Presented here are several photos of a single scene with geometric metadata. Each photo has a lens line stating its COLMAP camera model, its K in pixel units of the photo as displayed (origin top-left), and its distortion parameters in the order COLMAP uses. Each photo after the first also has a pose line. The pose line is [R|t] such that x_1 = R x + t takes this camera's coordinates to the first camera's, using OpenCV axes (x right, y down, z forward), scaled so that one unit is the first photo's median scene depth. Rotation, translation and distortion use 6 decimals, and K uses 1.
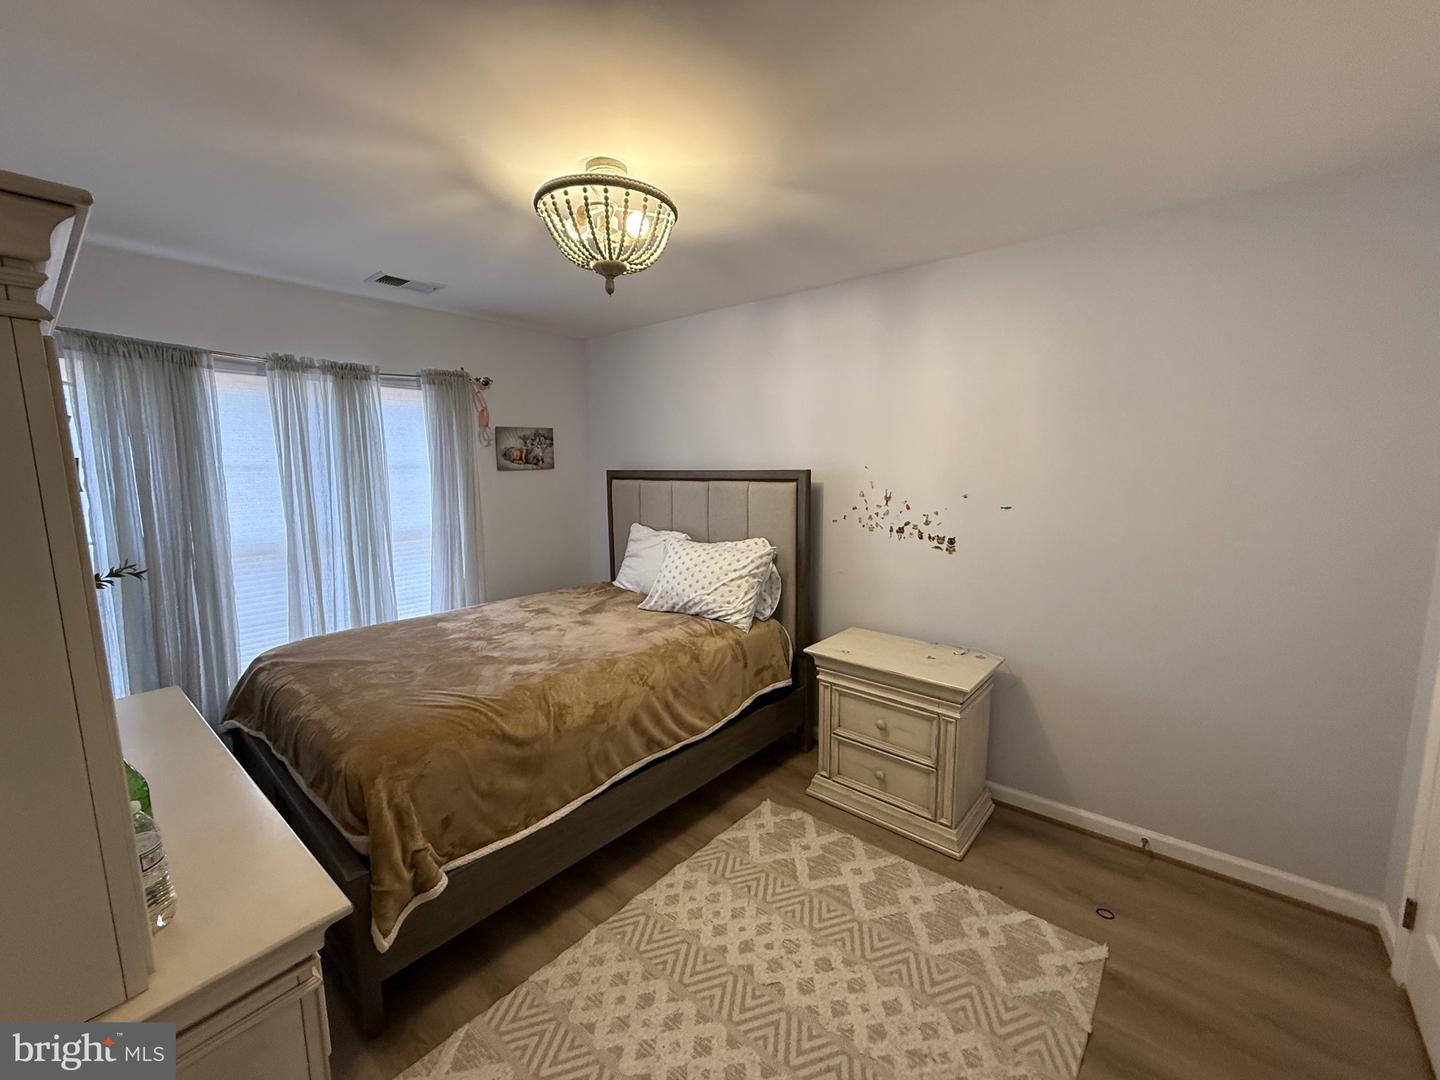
lens RADIAL K [[574.0, 0, 717.1], [0, 574.0, 538.6], [0, 0, 1]] dist [-0.005442, 0.001049]
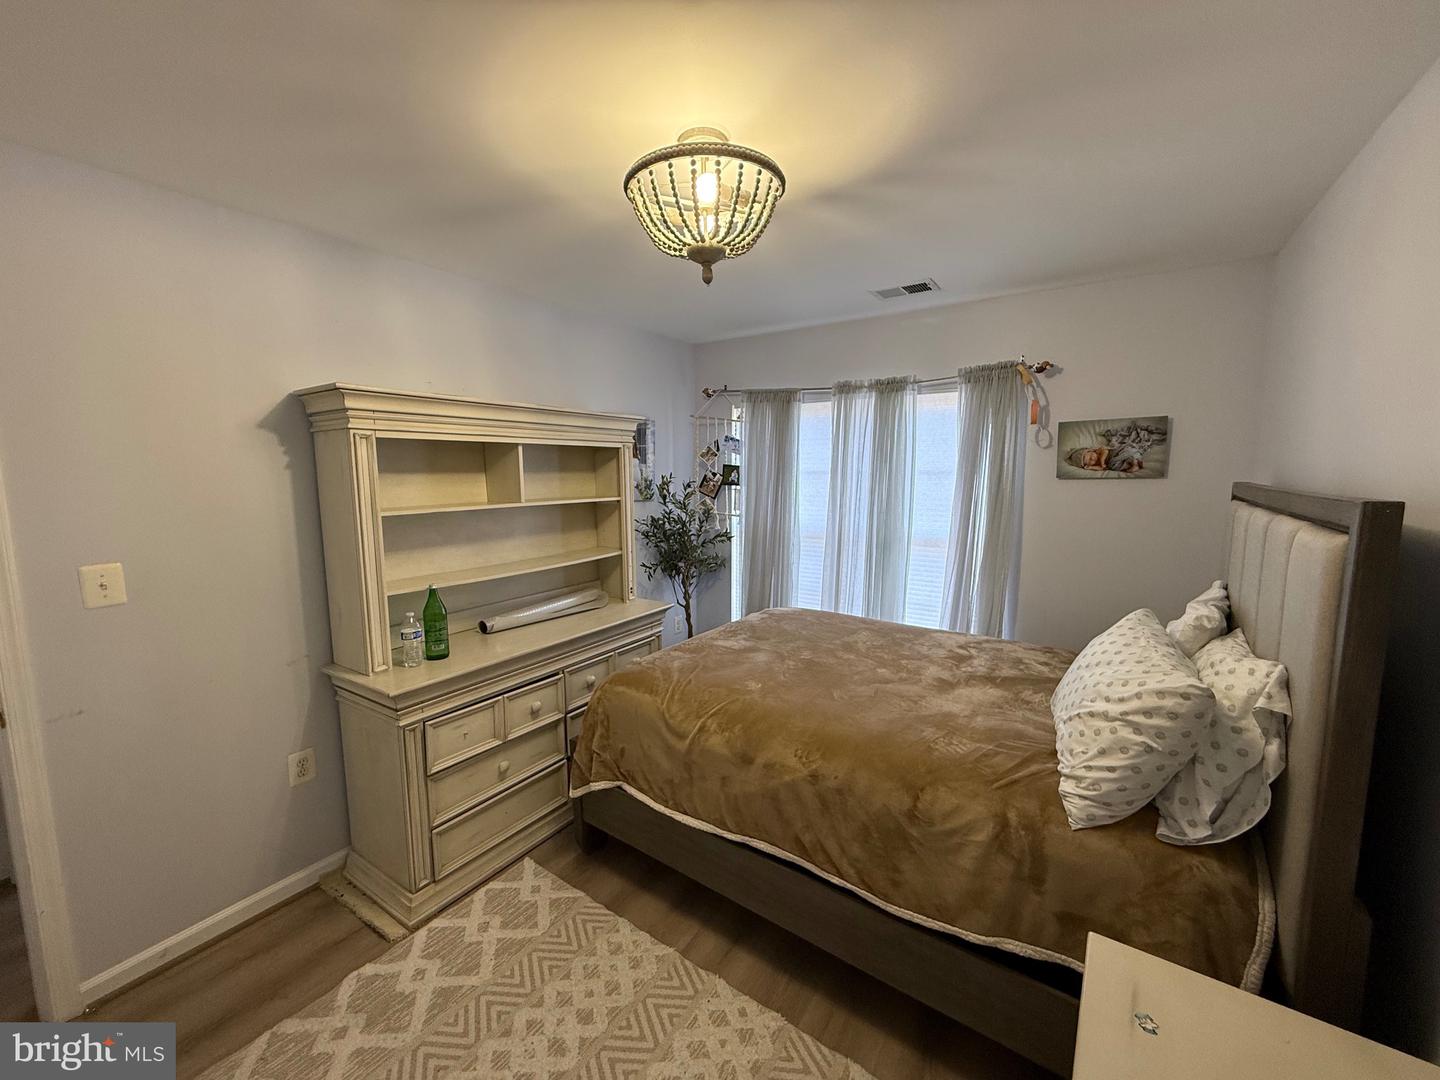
lens RADIAL K [[574.0, 0, 716.2], [0, 574.0, 538.9], [0, 0, 1]] dist [-0.005442, 0.001049]
pose [[0.090934, 0.127382, -0.987676, 0.461067], [-0.124027, 0.985512, 0.115684, -0.092282], [0.988103, 0.111979, 0.105416, 0.612940]]
